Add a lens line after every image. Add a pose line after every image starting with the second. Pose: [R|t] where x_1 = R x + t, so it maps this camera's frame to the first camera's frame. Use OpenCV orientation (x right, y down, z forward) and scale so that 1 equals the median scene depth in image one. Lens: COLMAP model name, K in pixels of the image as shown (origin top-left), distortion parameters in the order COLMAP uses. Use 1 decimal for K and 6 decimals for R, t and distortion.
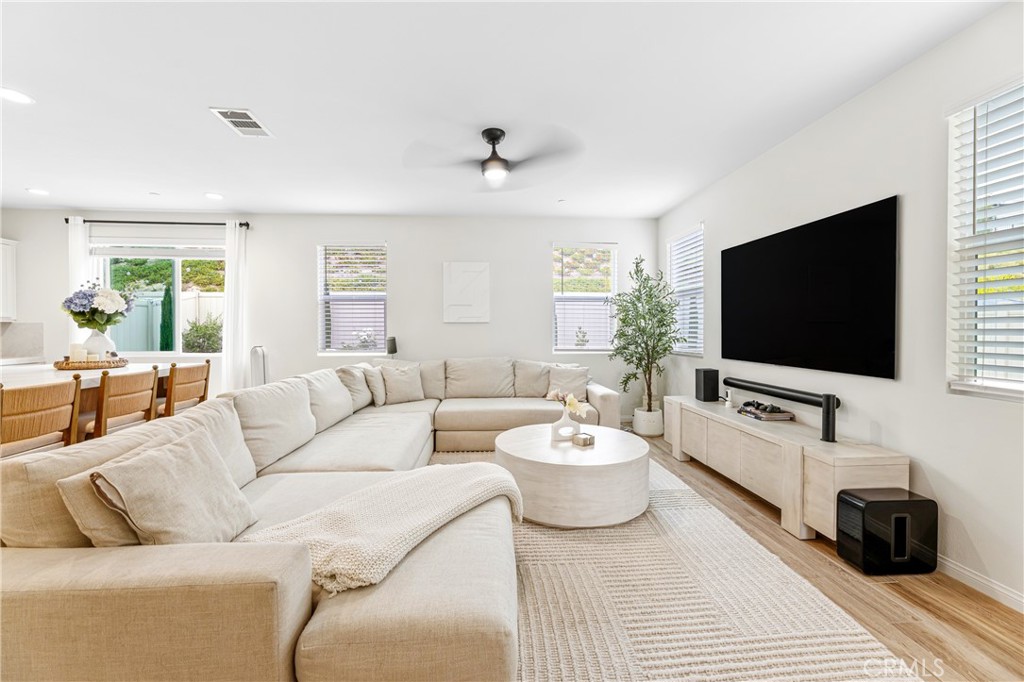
lens RADIAL K [[421.8, 0, 506.5], [0, 421.8, 332.6], [0, 0, 1]] dist [0.001053, 0.000155]
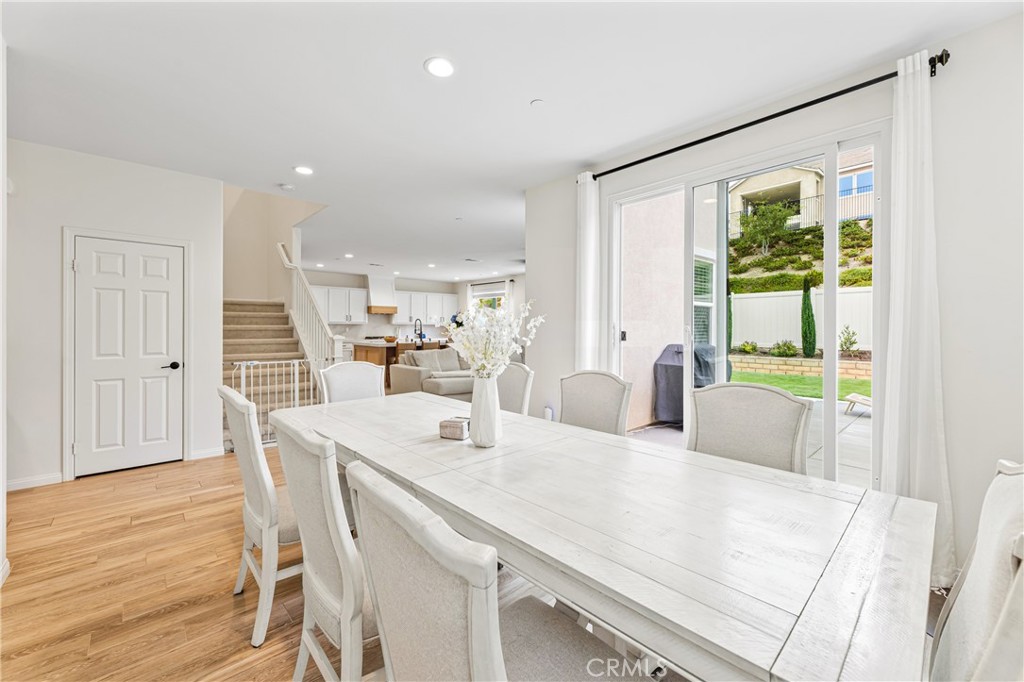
lens RADIAL K [[411.4, 0, 508.7], [0, 411.4, 341.0], [0, 0, 1]] dist [-0.000948, 0.000063]
pose [[0.625653, 0.028022, -0.779598, 1.276586], [-0.007490, 0.999524, 0.029917, -0.001841], [0.780065, -0.012878, 0.625565, -0.449031]]
